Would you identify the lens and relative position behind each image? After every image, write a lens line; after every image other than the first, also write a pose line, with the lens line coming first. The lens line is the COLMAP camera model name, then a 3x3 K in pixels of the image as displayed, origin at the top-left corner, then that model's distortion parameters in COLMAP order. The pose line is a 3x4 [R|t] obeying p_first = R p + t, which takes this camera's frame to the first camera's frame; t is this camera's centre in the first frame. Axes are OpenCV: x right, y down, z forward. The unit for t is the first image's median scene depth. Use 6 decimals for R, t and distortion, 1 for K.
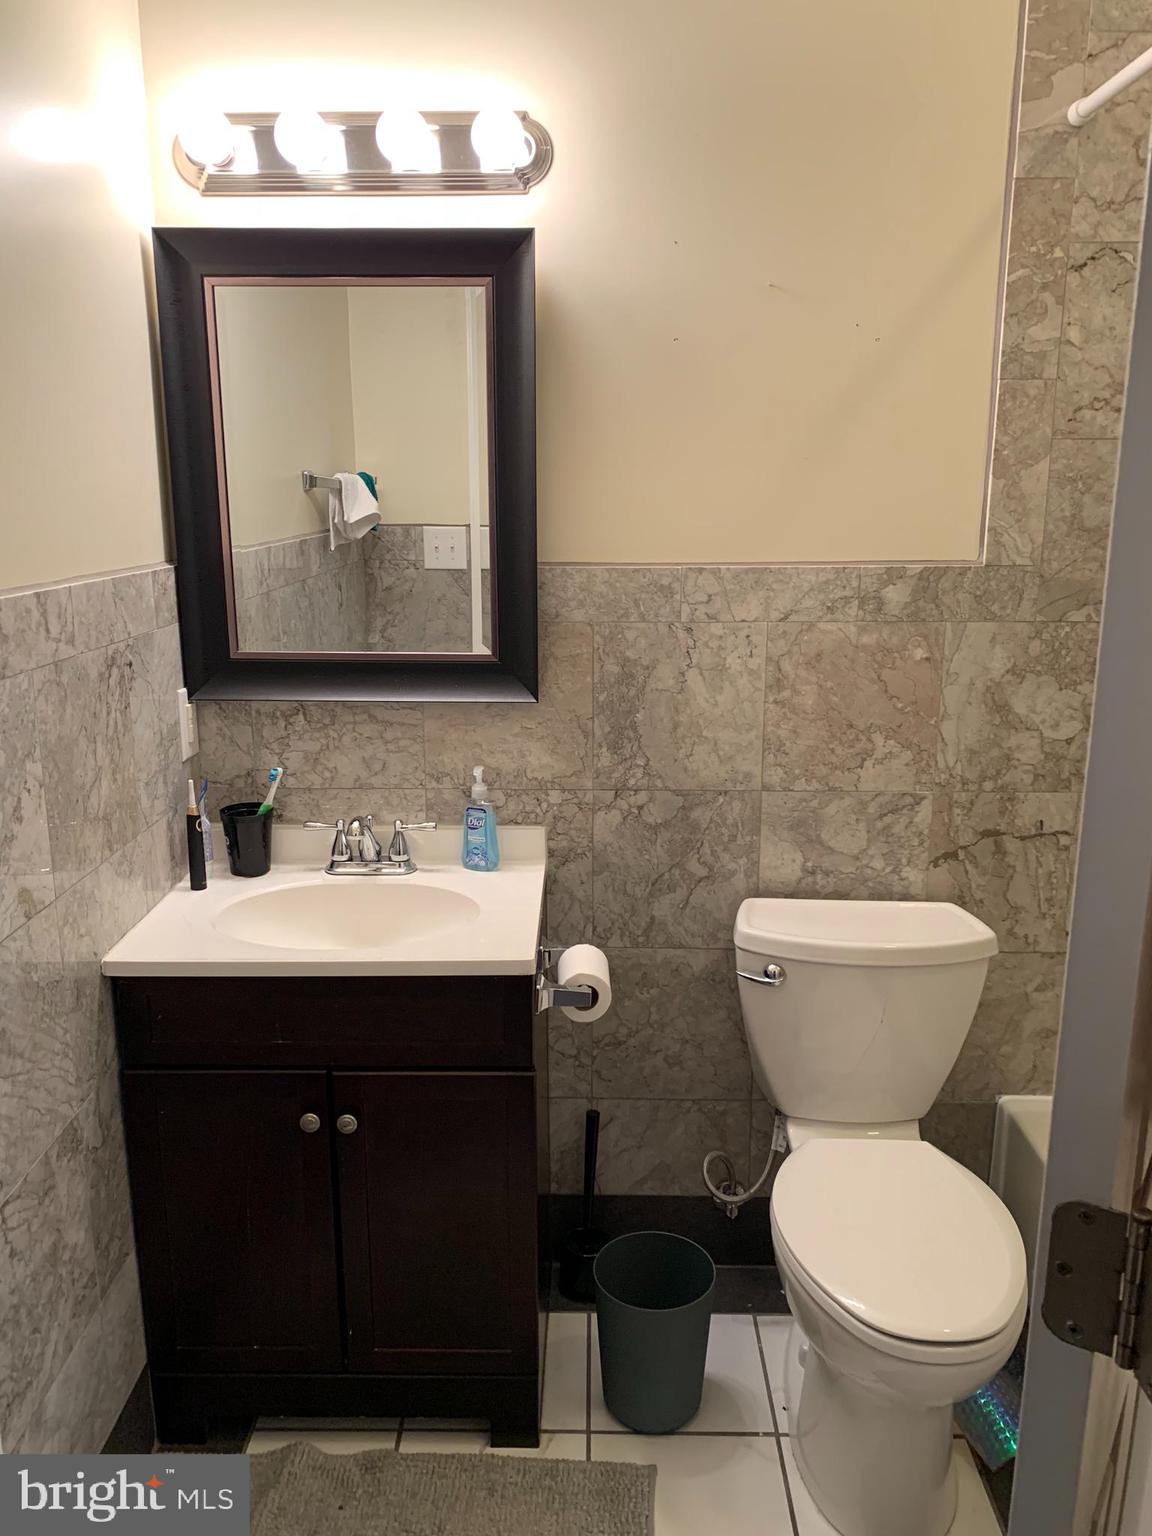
lens RADIAL K [[1171.0, 0, 578.4], [0, 1171.0, 775.8], [0, 0, 1]] dist [0.022612, -0.034362]
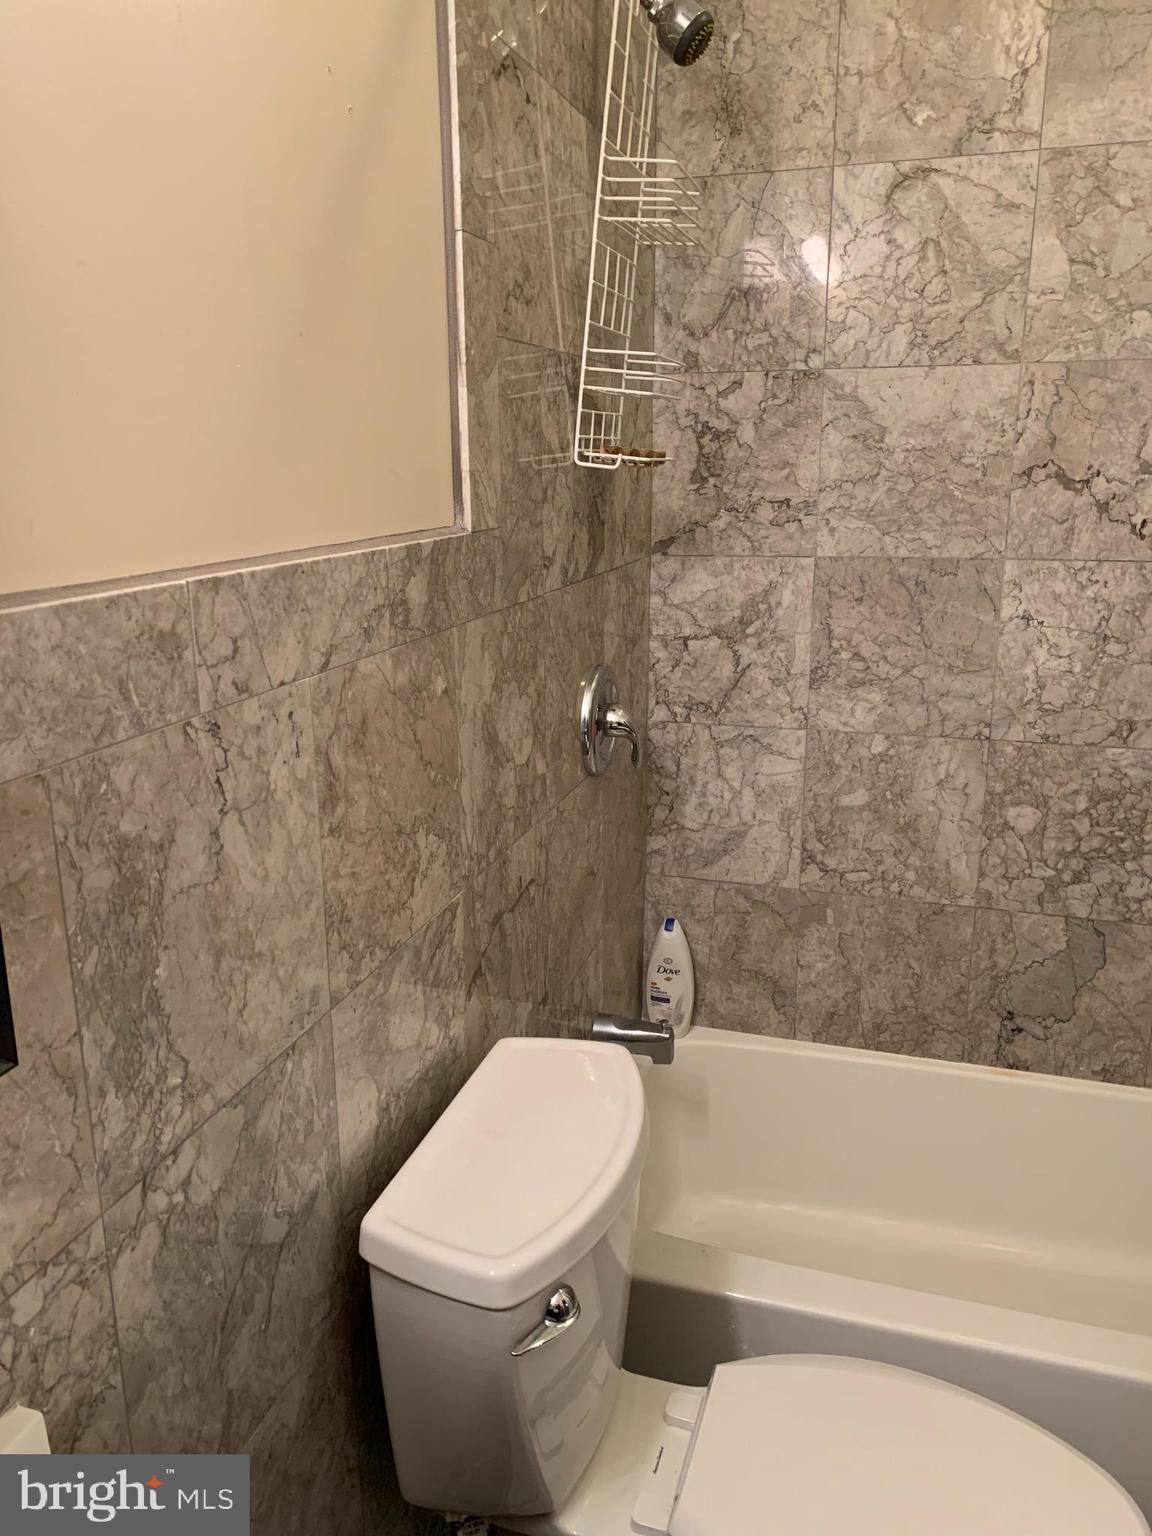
lens RADIAL K [[1171.0, 0, 575.5], [0, 1171.0, 761.7], [0, 0, 1]] dist [0.022612, -0.034362]
pose [[0.232950, -0.241944, 0.941911, -0.271828], [0.224549, 0.955767, 0.189968, -0.164067], [-0.946209, 0.167252, 0.276975, 0.766638]]
